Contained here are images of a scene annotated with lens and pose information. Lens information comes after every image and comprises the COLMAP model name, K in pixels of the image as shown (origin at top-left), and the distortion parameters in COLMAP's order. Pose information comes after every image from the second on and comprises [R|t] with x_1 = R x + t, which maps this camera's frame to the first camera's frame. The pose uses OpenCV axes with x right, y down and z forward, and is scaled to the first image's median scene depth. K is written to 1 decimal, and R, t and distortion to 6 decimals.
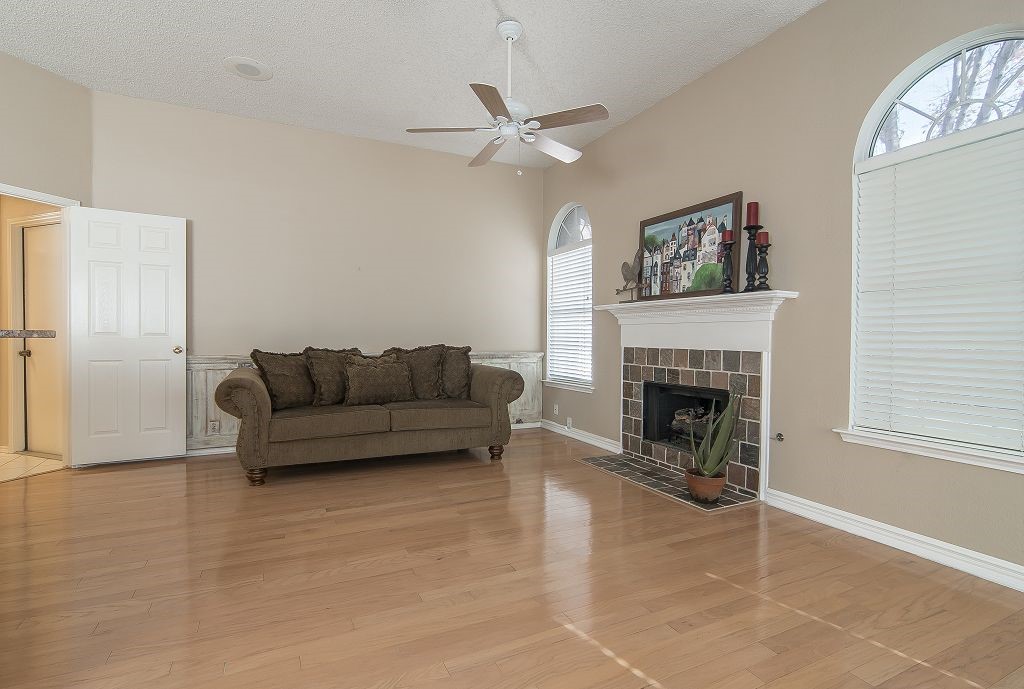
lens RADIAL K [[490.9, 0, 501.3], [0, 490.9, 341.2], [0, 0, 1]] dist [-0.004457, 0.001309]
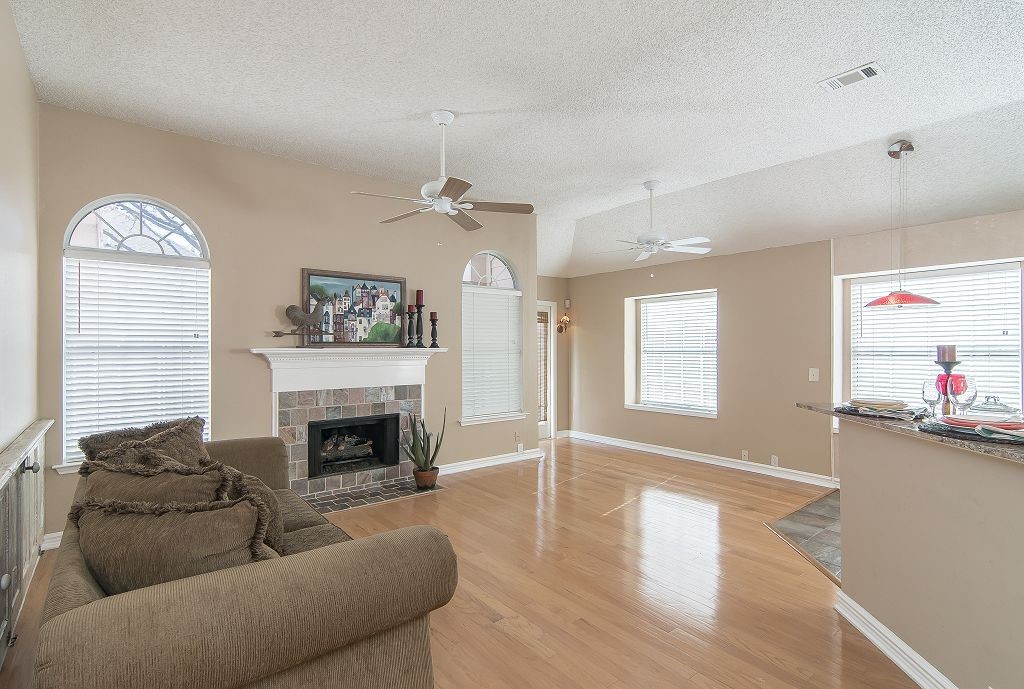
lens RADIAL K [[490.9, 0, 507.3], [0, 490.9, 344.6], [0, 0, 1]] dist [-0.004457, 0.001309]
pose [[-0.228482, -0.005018, 0.973535, -0.913642], [0.007914, 0.999944, 0.007012, -0.098580], [-0.973516, 0.009307, -0.228429, 0.921001]]
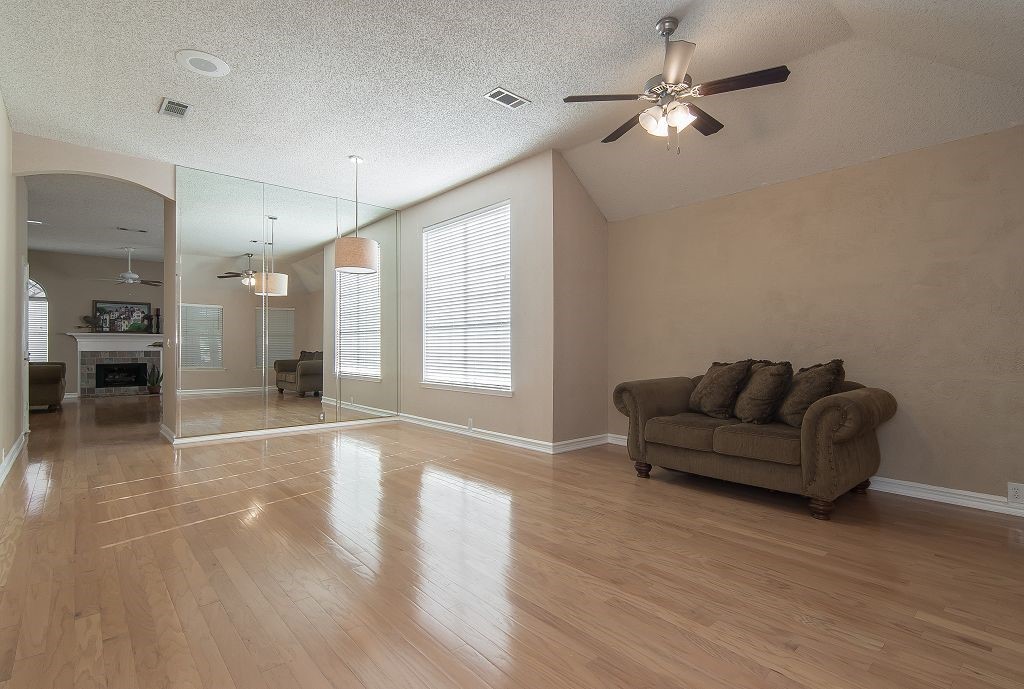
lens RADIAL K [[490.9, 0, 511.4], [0, 490.9, 343.5], [0, 0, 1]] dist [-0.004457, 0.001309]
pose [[-0.277412, -0.009361, 0.960705, -3.006354], [0.003711, 0.999935, 0.010815, -0.049472], [-0.960744, 0.006565, -0.277359, -0.381754]]
